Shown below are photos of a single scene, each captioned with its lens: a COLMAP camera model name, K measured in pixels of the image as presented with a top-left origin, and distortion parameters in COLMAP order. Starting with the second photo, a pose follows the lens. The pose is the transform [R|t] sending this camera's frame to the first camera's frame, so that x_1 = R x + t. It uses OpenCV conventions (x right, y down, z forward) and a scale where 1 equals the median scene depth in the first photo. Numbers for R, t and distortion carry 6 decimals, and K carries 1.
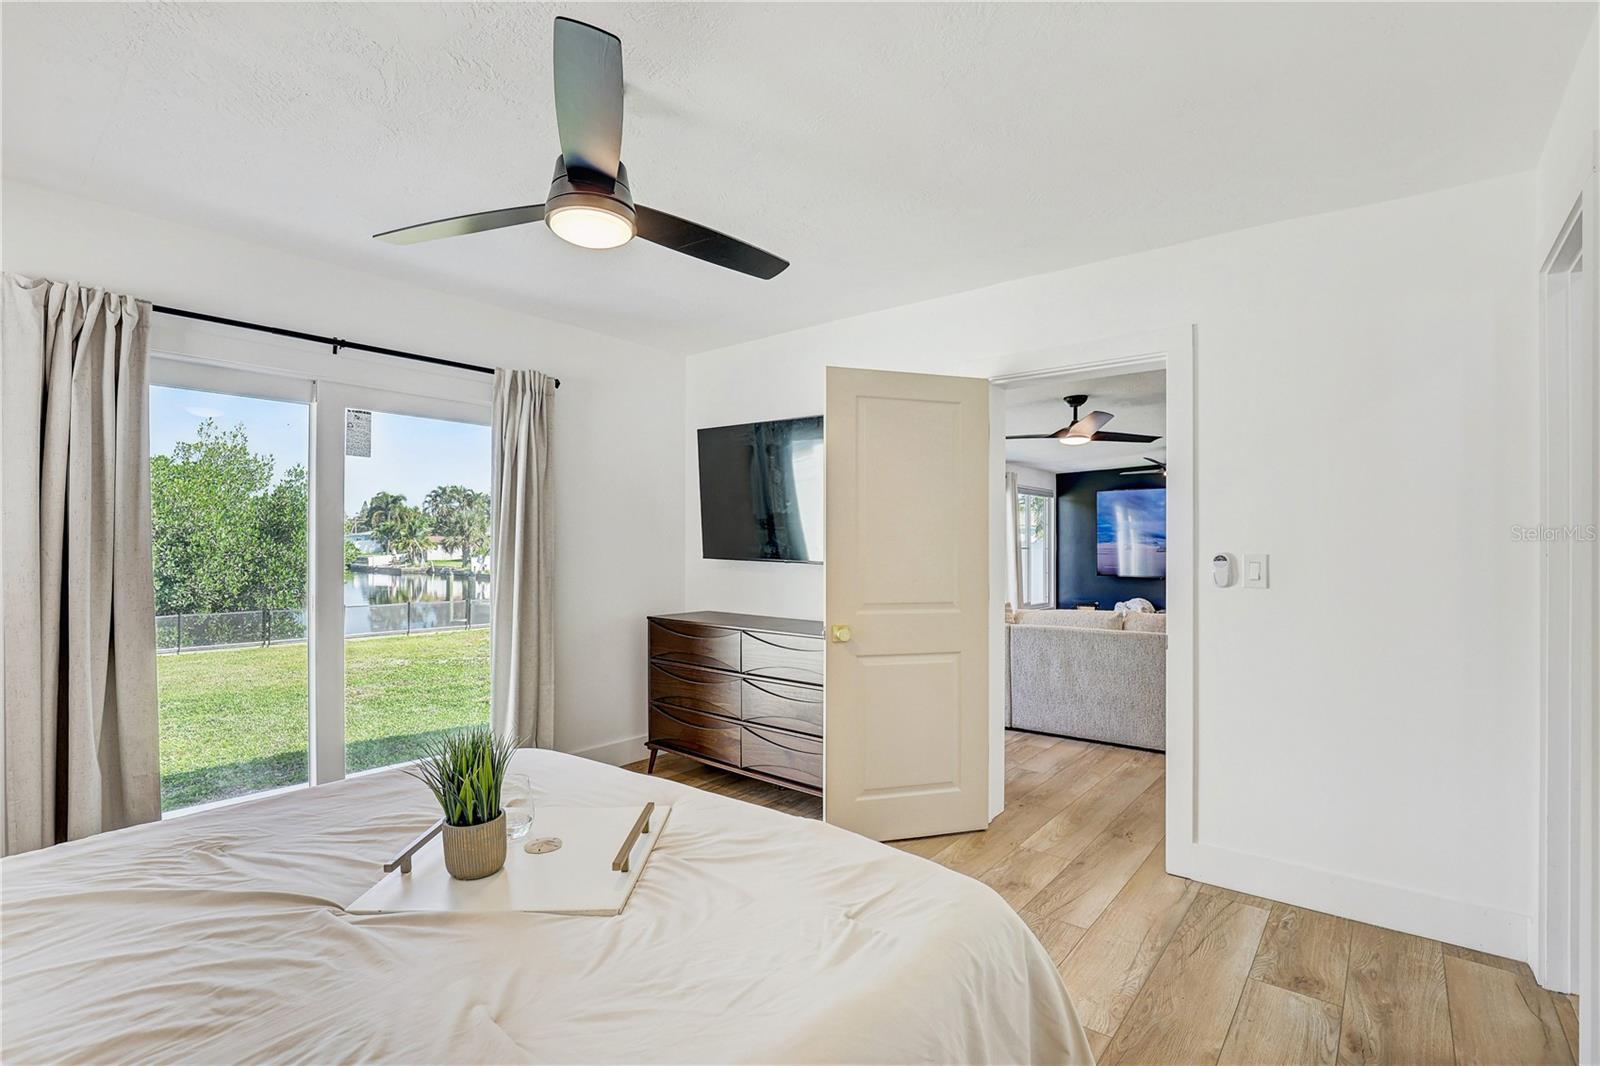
lens RADIAL K [[731.4, 0, 794.5], [0, 731.4, 530.8], [0, 0, 1]] dist [-0.020690, 0.008362]
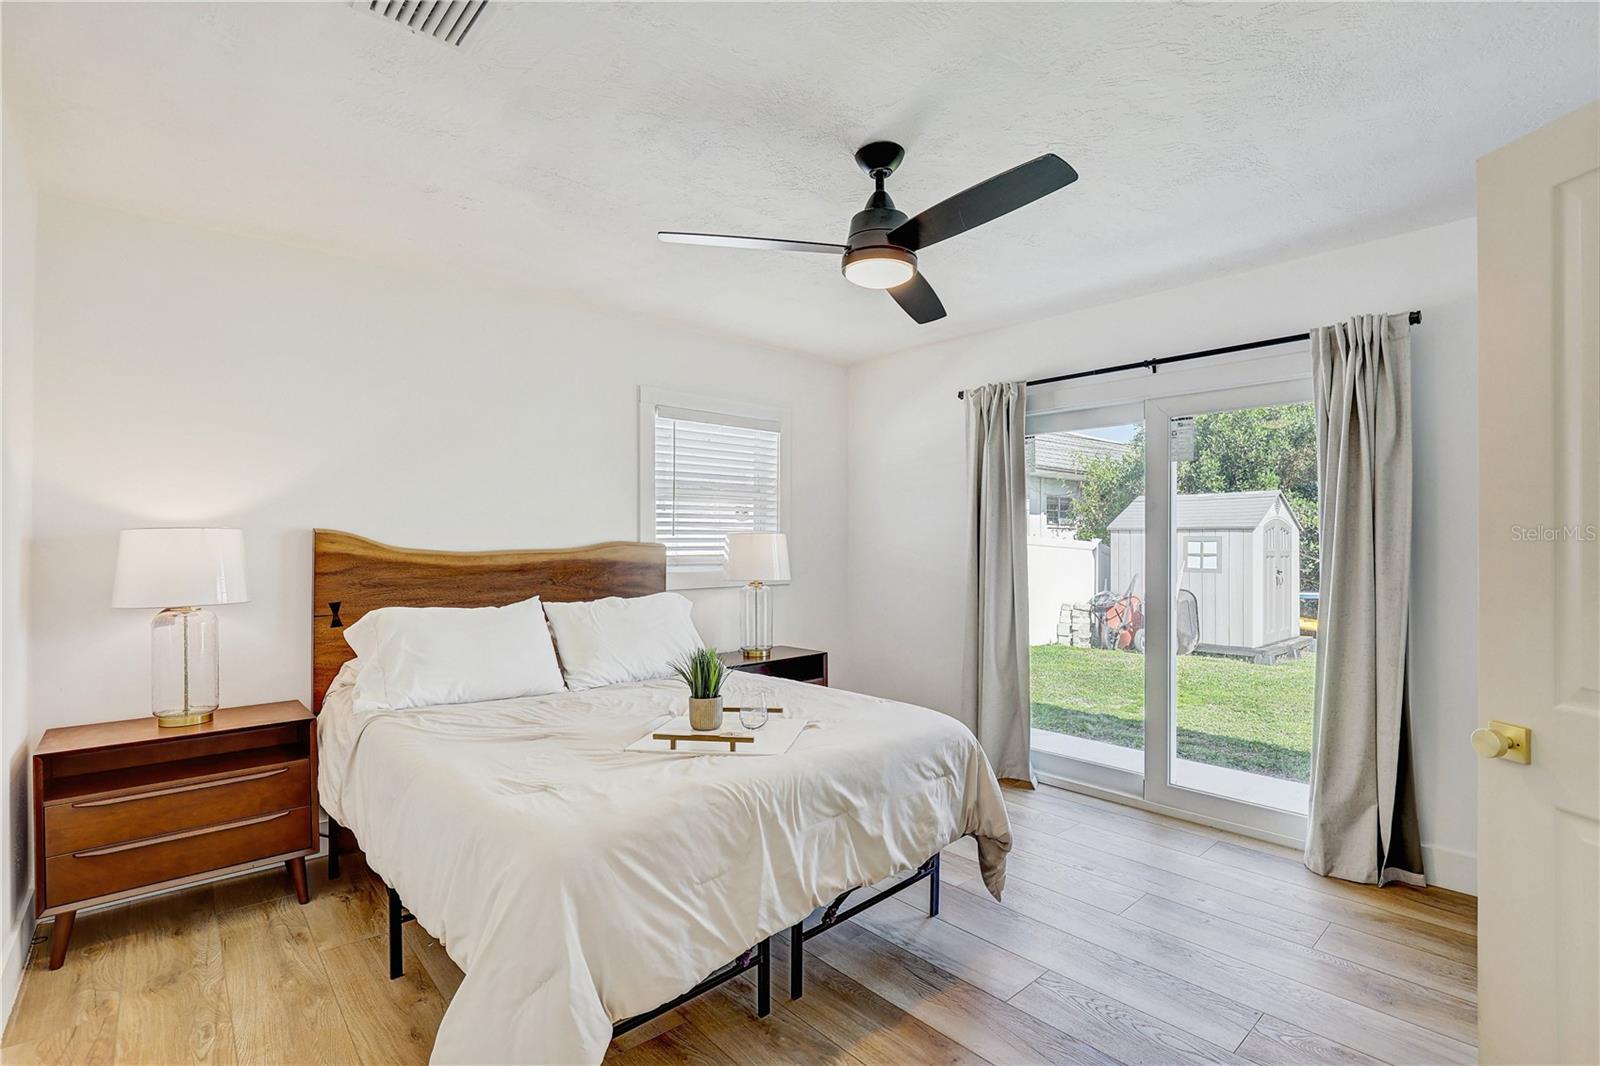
lens RADIAL K [[731.4, 0, 792.7], [0, 731.4, 540.7], [0, 0, 1]] dist [-0.020690, 0.008362]
pose [[-0.160291, 0.001730, -0.987068, 0.696292], [0.012222, 0.999925, -0.000232, 0.012228], [0.986994, -0.012101, -0.160300, 0.761591]]
